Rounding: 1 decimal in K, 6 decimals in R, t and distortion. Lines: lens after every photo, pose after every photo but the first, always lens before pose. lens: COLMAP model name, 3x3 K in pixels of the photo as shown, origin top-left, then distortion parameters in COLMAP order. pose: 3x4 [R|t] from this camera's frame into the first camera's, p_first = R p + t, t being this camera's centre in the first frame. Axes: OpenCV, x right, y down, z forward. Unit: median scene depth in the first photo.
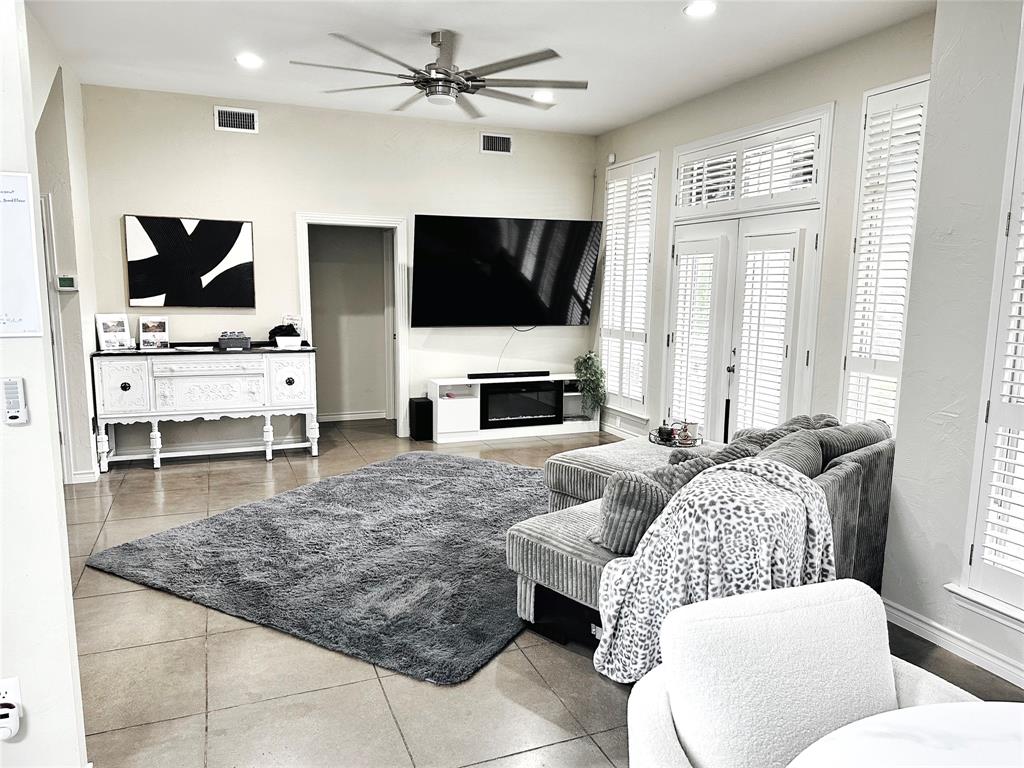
lens RADIAL K [[711.1, 0, 506.1], [0, 711.1, 390.8], [0, 0, 1]] dist [0.115304, -0.148741]
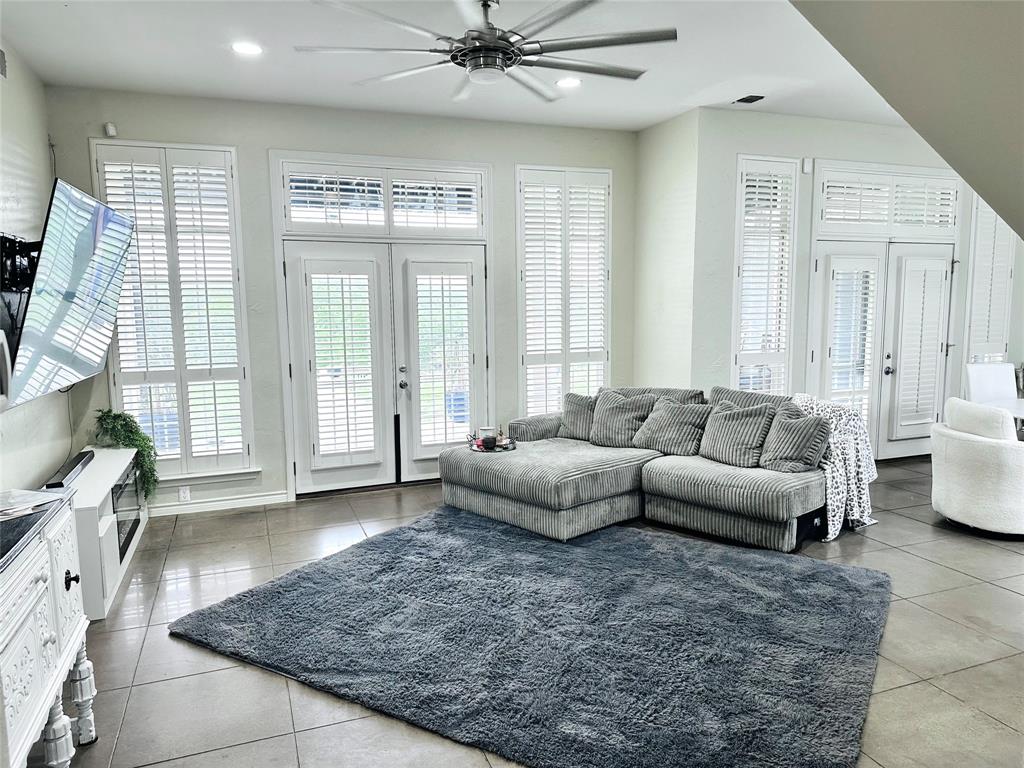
lens RADIAL K [[711.1, 0, 506.1], [0, 711.1, 390.8], [0, 0, 1]] dist [0.115304, -0.148741]
pose [[0.009724, -0.123838, 0.992255, -0.600076], [0.165831, 0.978761, 0.120529, -0.101511], [-0.986106, 0.163375, 0.030053, 0.670612]]
